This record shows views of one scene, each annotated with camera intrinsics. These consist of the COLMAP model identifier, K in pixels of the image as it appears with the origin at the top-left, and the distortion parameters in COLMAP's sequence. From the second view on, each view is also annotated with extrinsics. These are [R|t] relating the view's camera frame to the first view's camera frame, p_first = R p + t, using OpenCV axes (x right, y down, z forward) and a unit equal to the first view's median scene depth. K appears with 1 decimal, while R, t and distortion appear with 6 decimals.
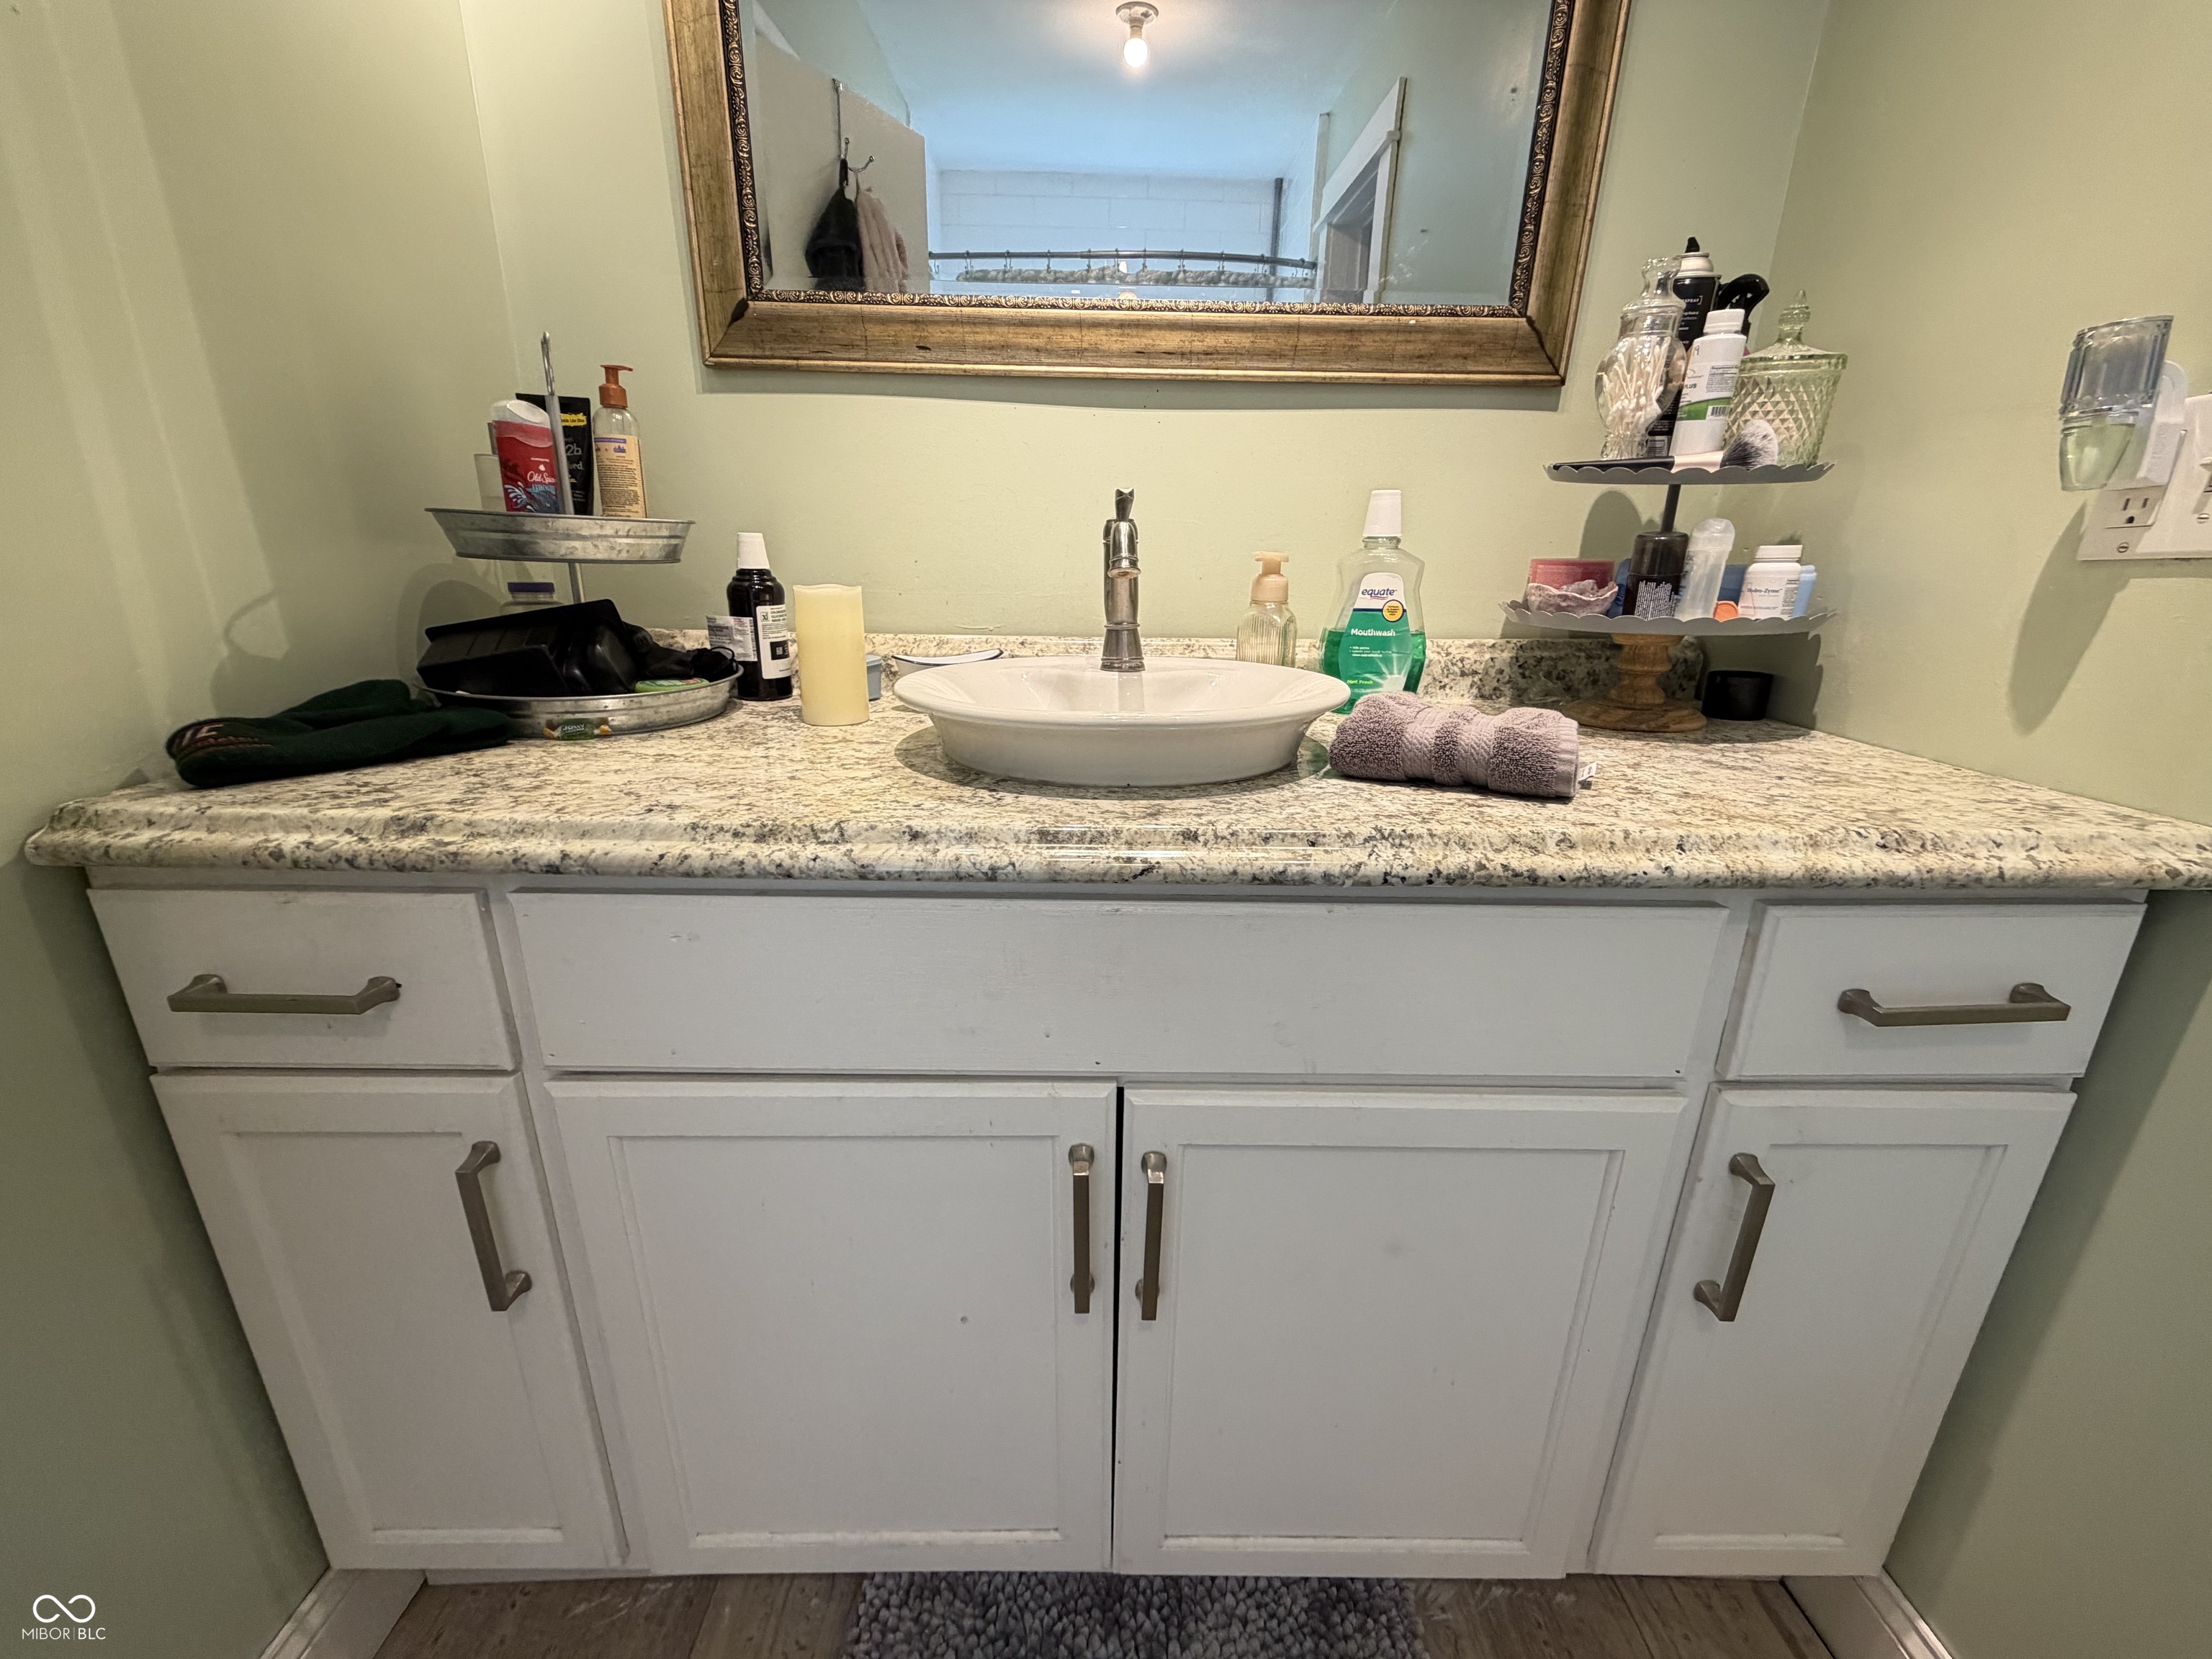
lens RADIAL K [[881.9, 0, 1102.4], [0, 881.9, 830.0], [0, 0, 1]] dist [-0.002308, -0.000387]
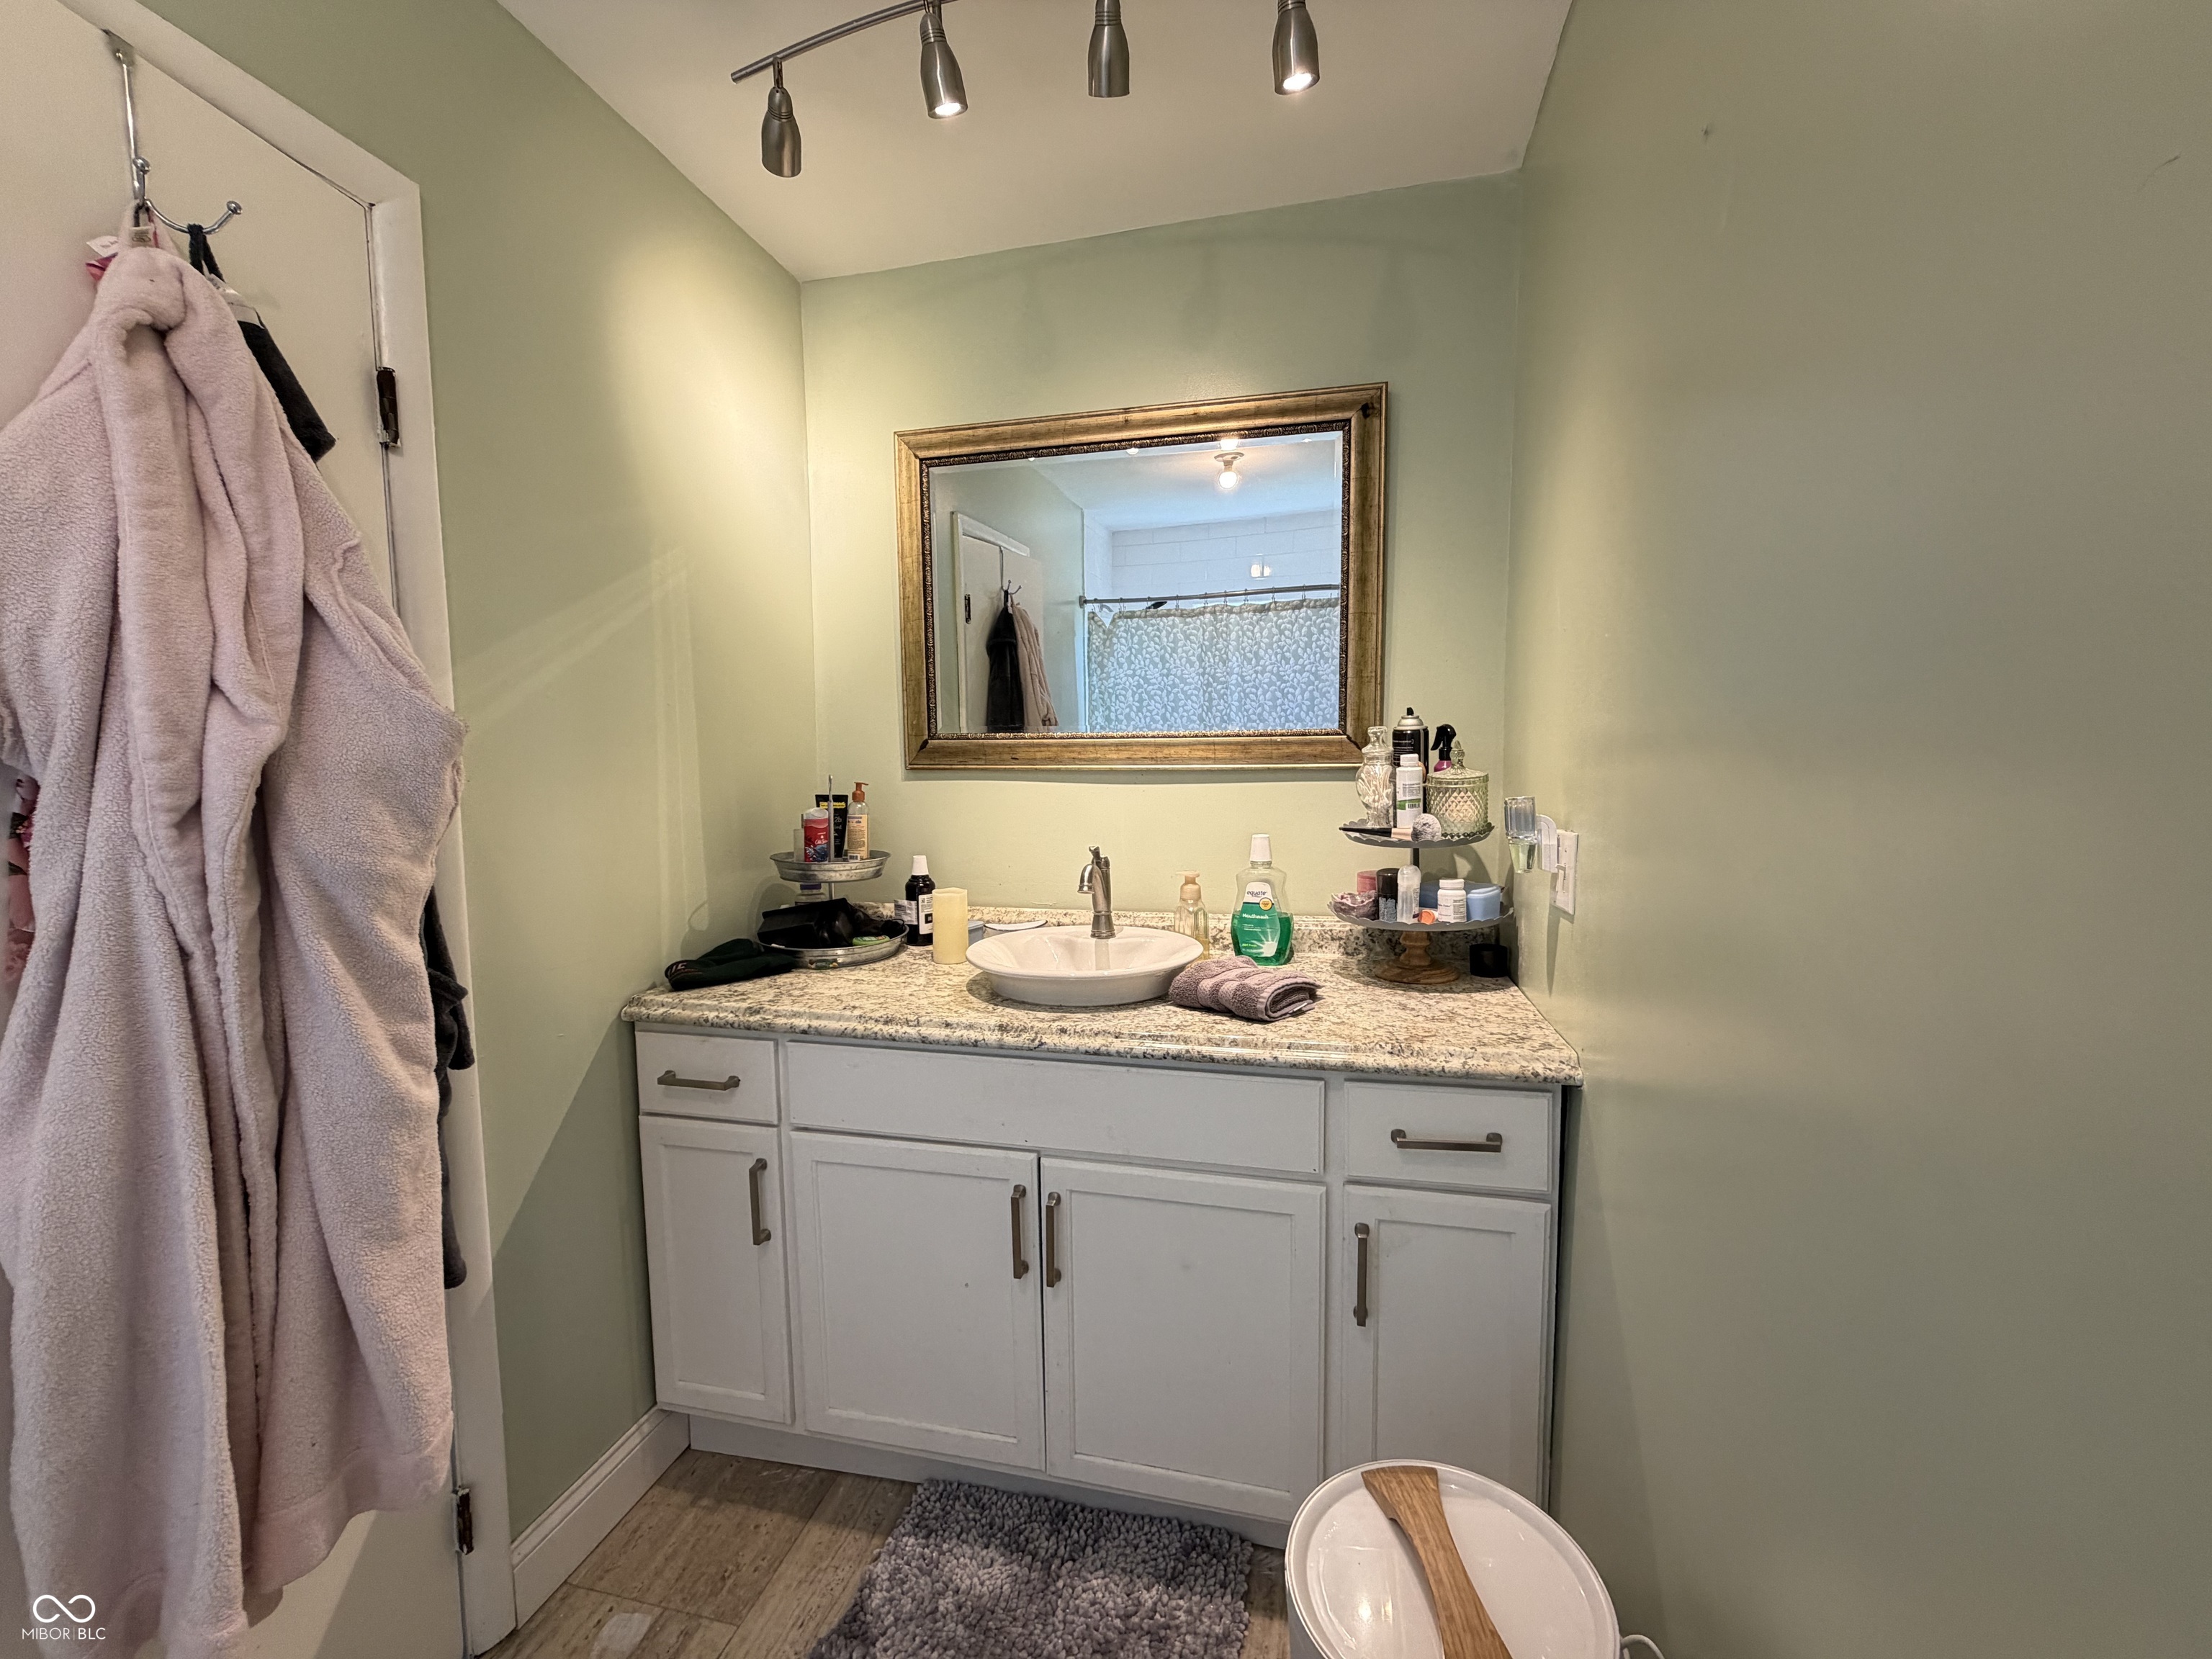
lens RADIAL K [[881.9, 0, 1101.3], [0, 881.9, 830.1], [0, 0, 1]] dist [-0.002308, -0.000387]
pose [[0.971610, -0.004913, -0.236536, 0.624495], [-0.047993, 0.974905, -0.217388, -0.007367], [0.231668, 0.222568, 0.946992, -1.033039]]
